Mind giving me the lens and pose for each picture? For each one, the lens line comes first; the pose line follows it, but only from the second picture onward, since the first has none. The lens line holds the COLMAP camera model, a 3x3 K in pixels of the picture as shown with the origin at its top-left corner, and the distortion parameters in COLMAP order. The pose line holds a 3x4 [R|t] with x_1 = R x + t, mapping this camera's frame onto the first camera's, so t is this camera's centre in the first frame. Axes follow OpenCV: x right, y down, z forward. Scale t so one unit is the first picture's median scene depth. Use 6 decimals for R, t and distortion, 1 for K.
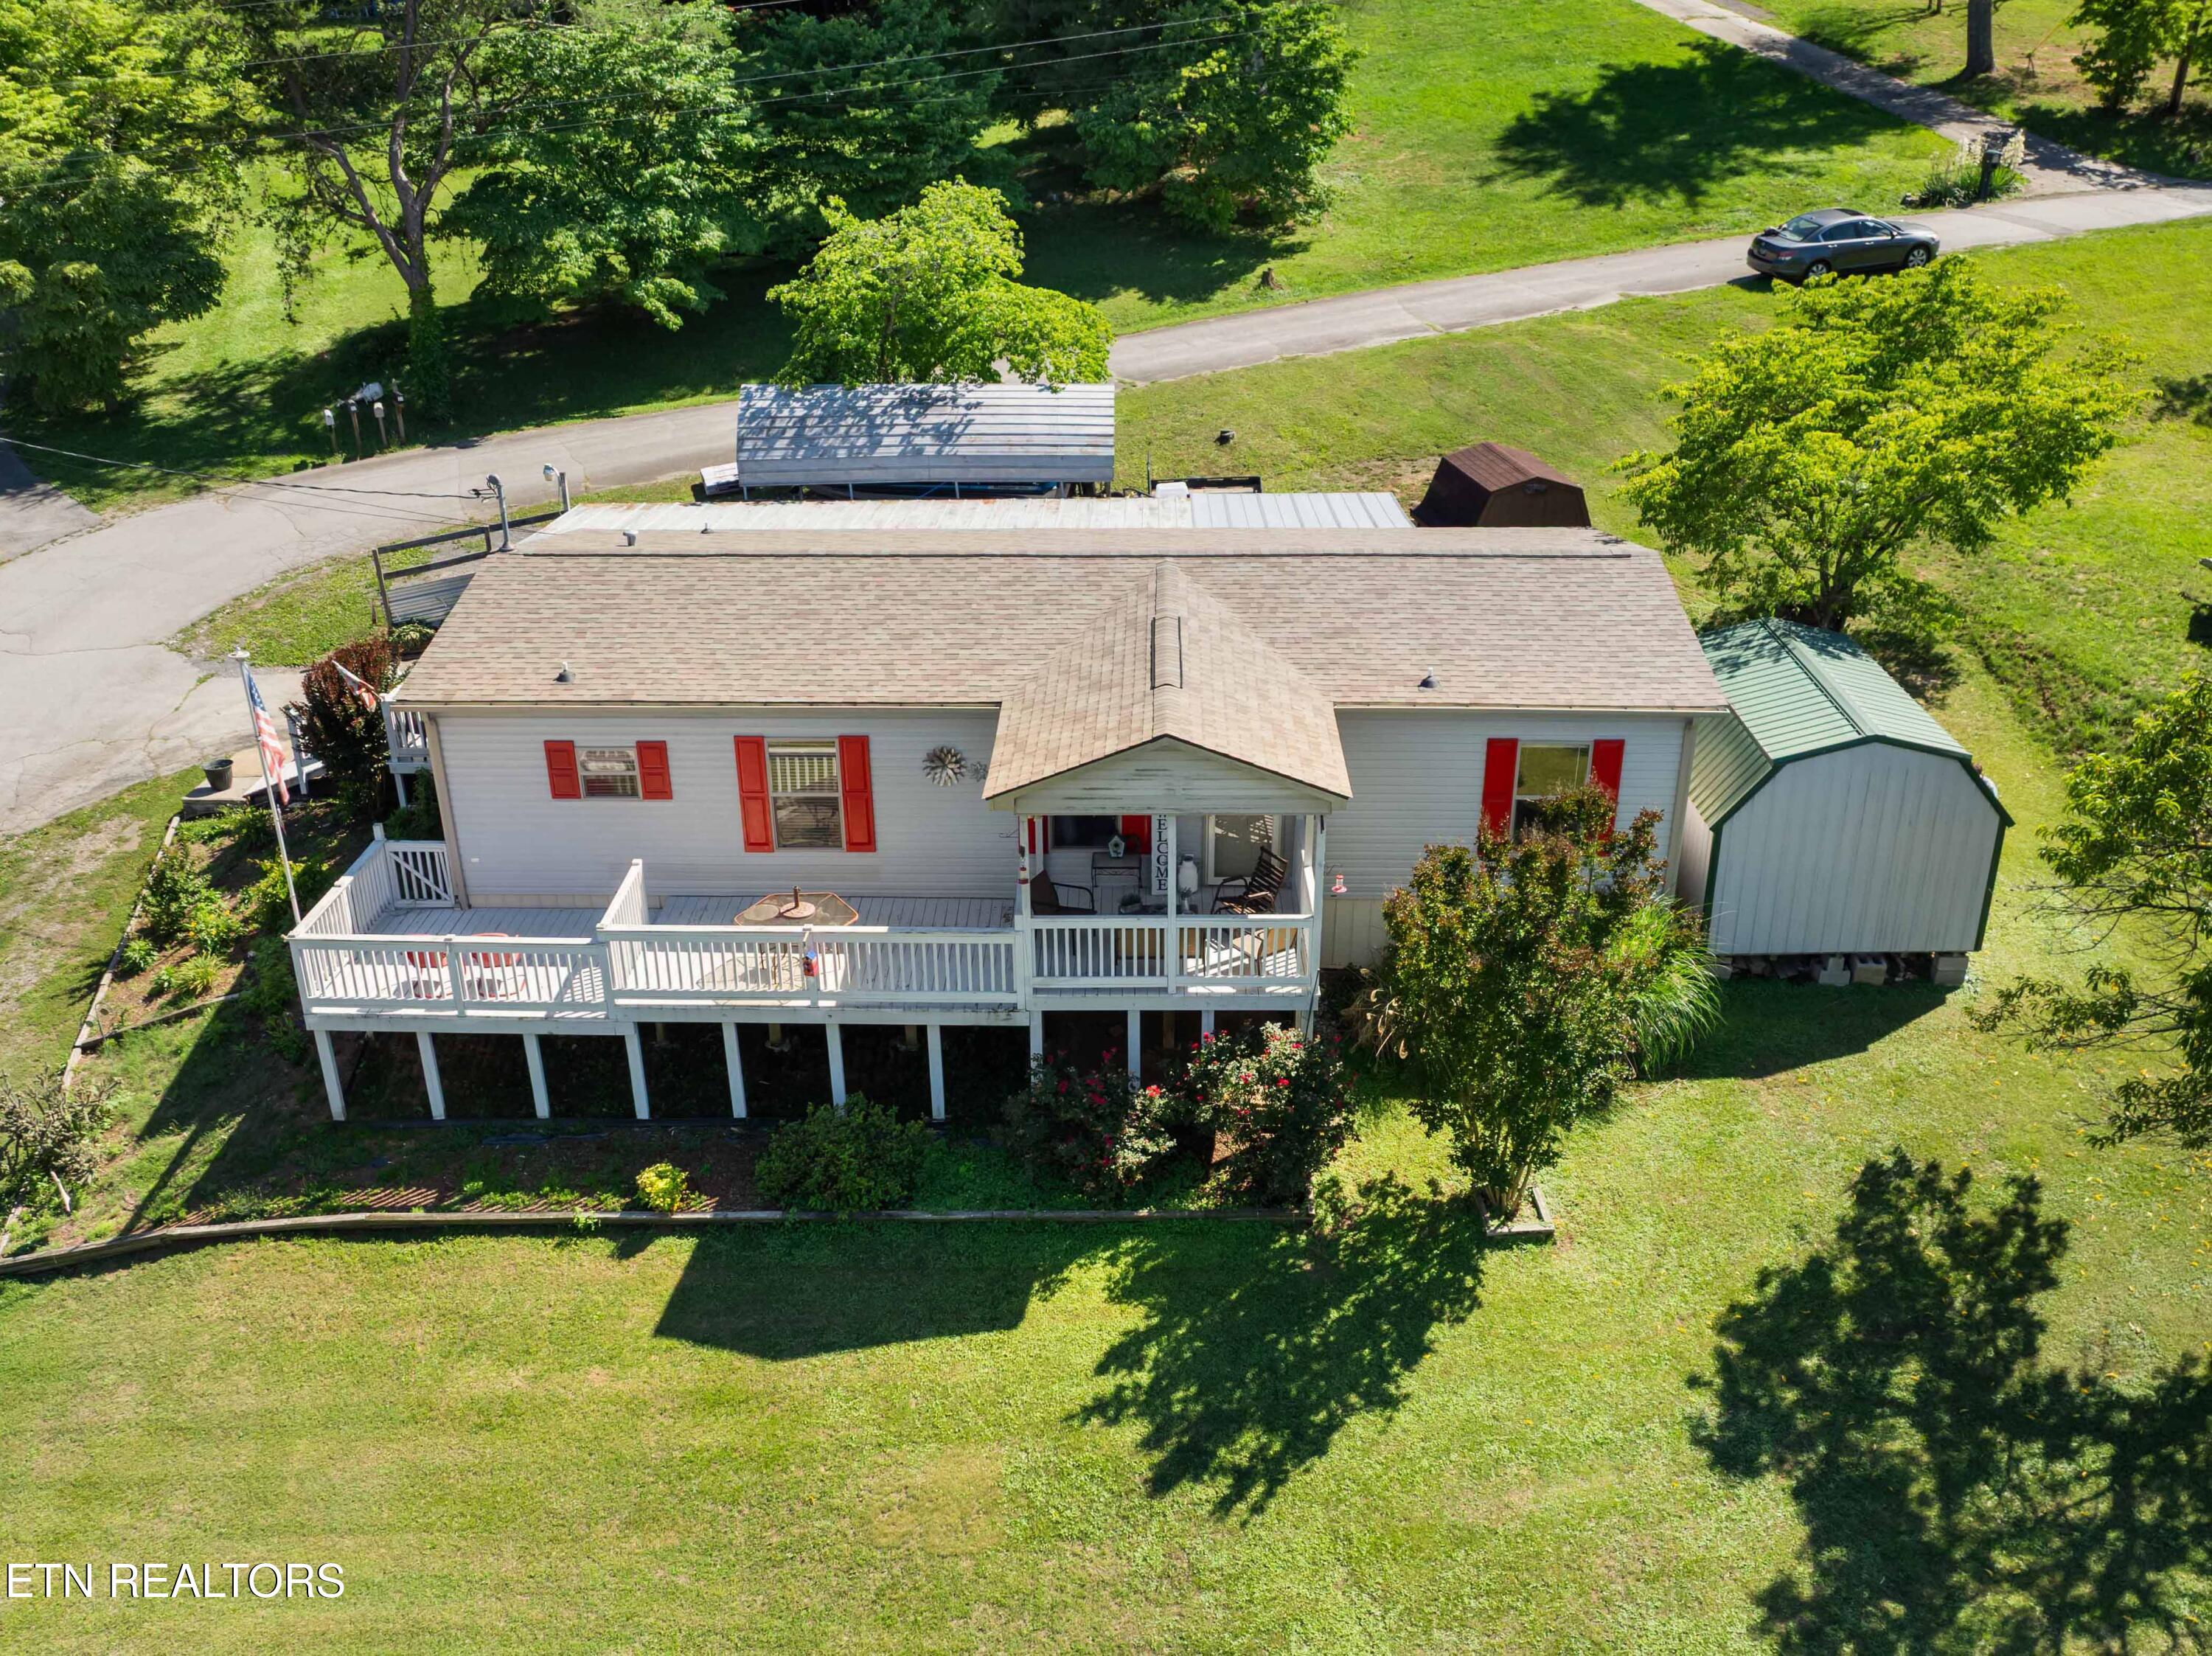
lens RADIAL K [[1921.5, 0, 1099.1], [0, 1921.5, 998.6], [0, 0, 1]] dist [-0.028856, -0.021361]
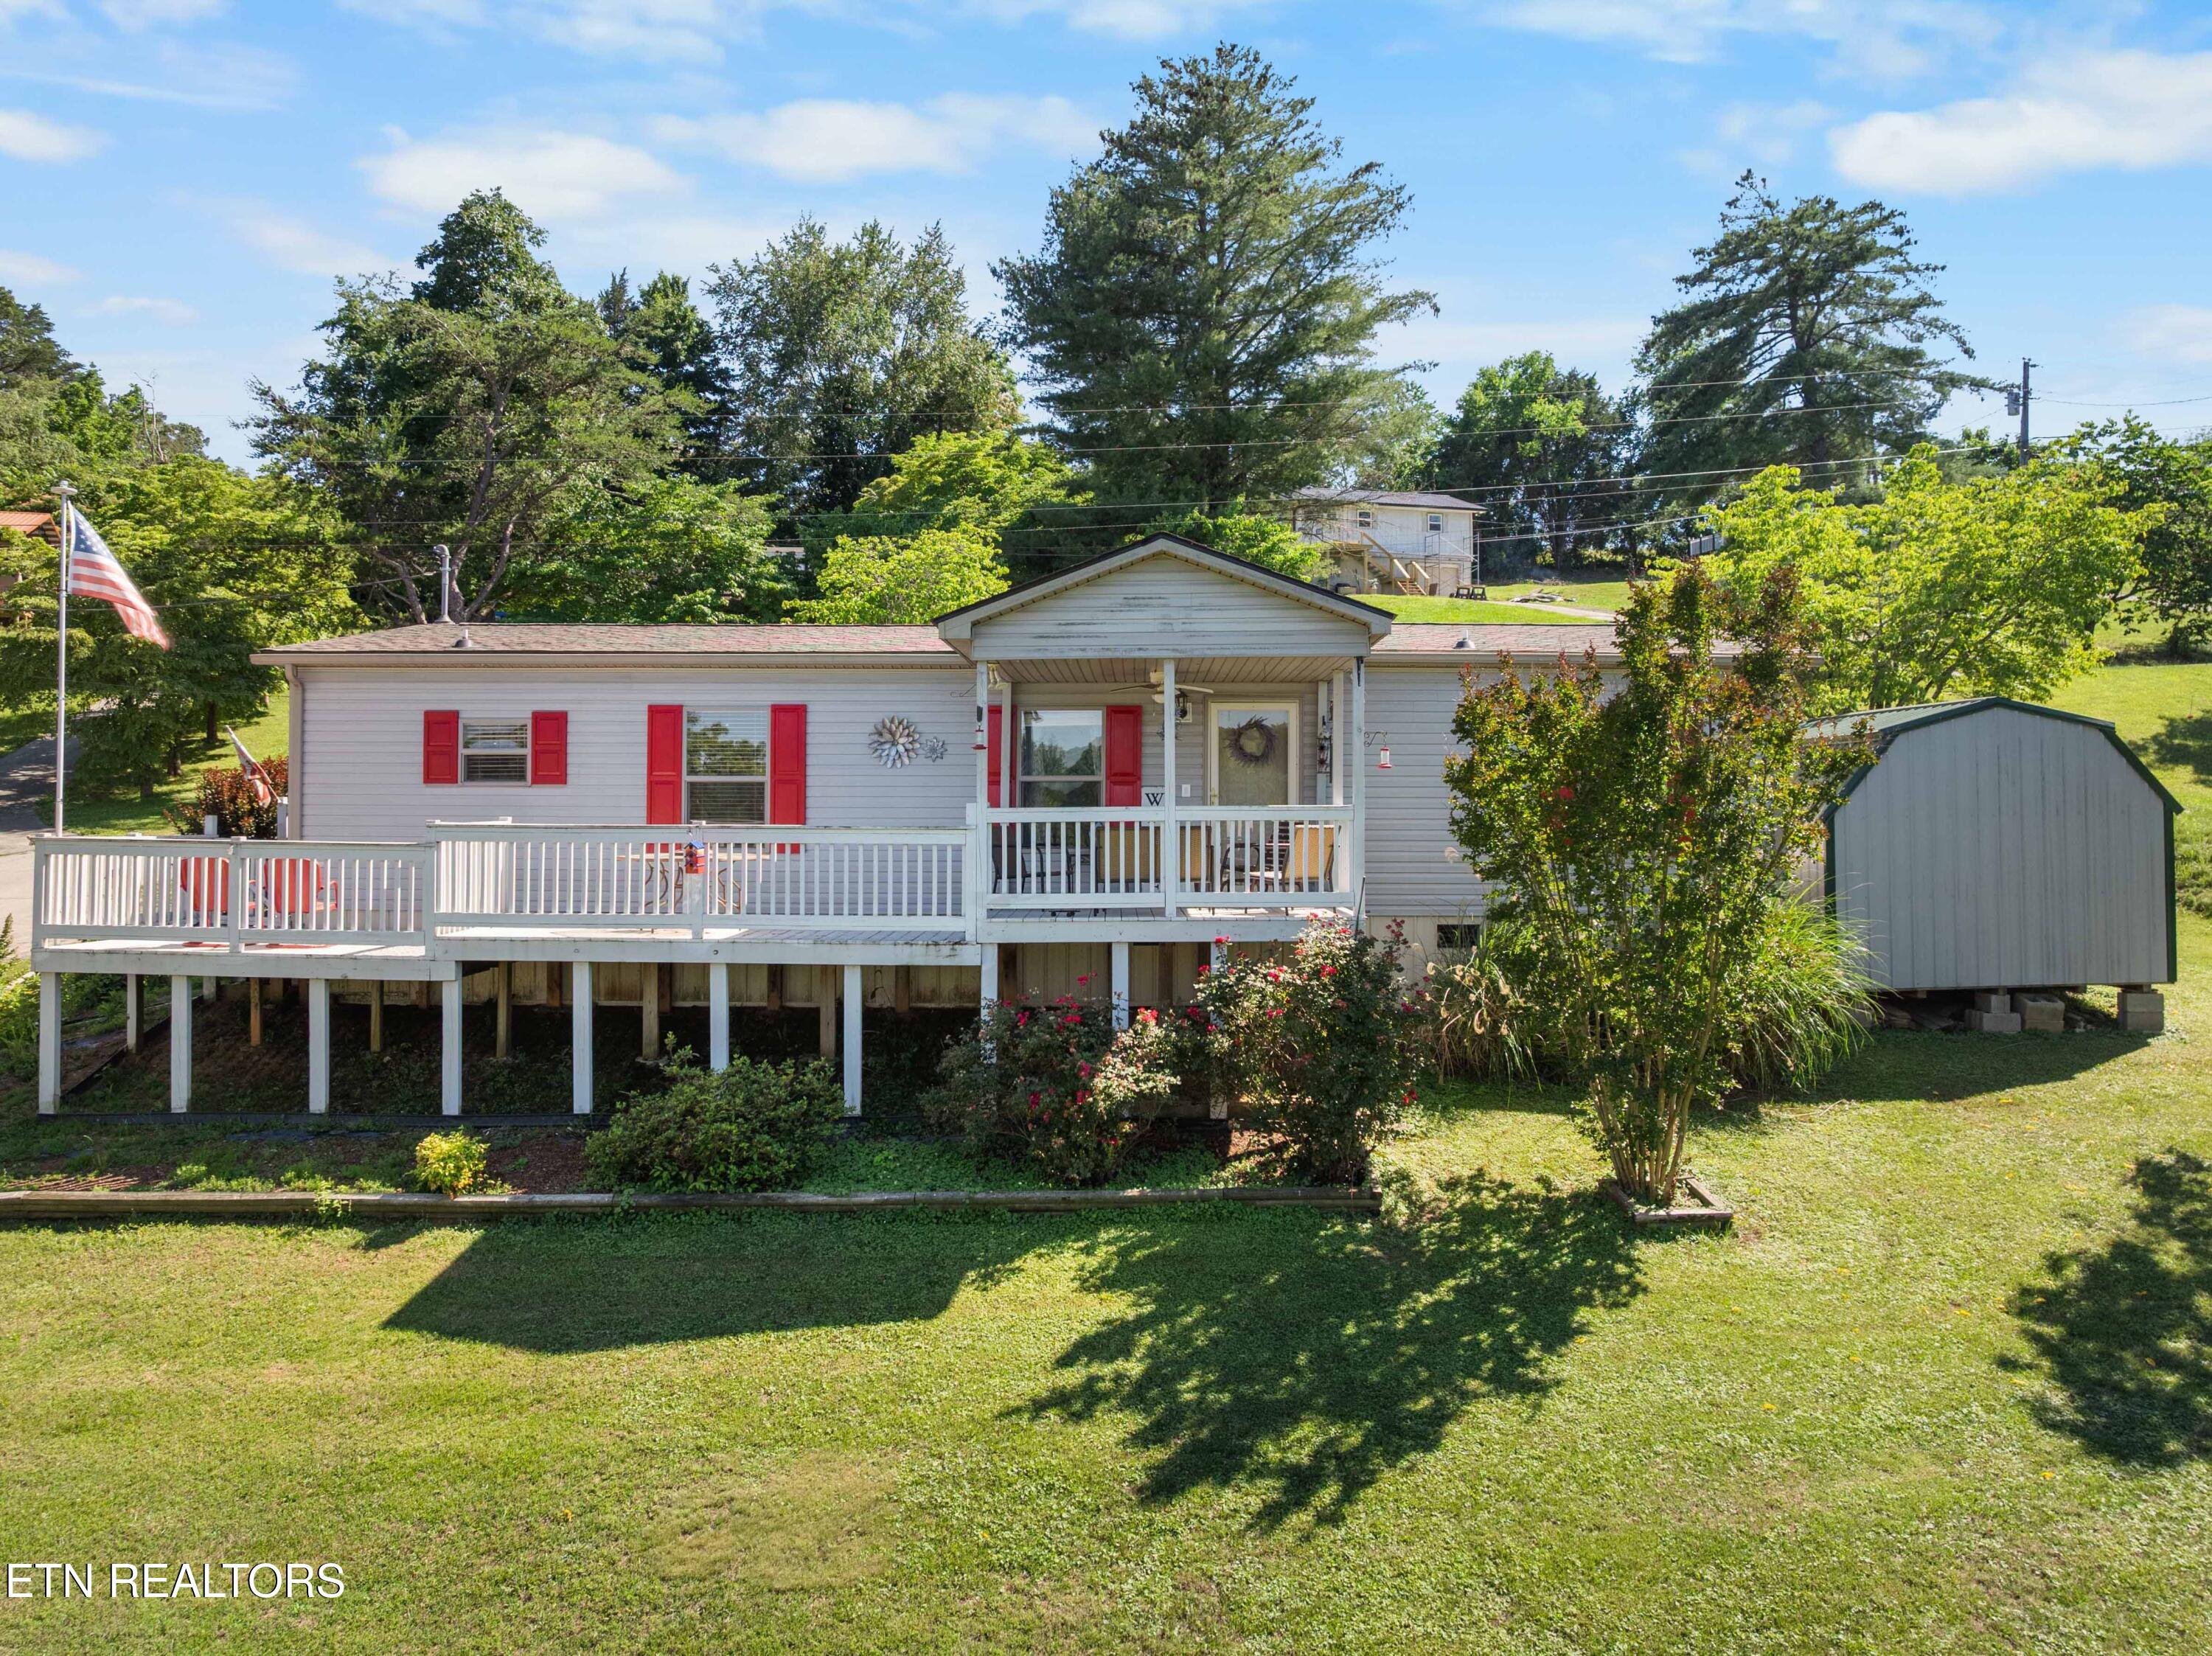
lens RADIAL K [[1710.2, 0, 1091.7], [0, 1710.2, 818.0], [0, 0, 1]] dist [-0.040351, 0.004701]
pose [[0.999920, 0.012268, -0.003234, 0.008643], [-0.012356, 0.883684, -0.467921, 0.280224], [-0.002883, 0.467923, 0.883764, 0.395045]]
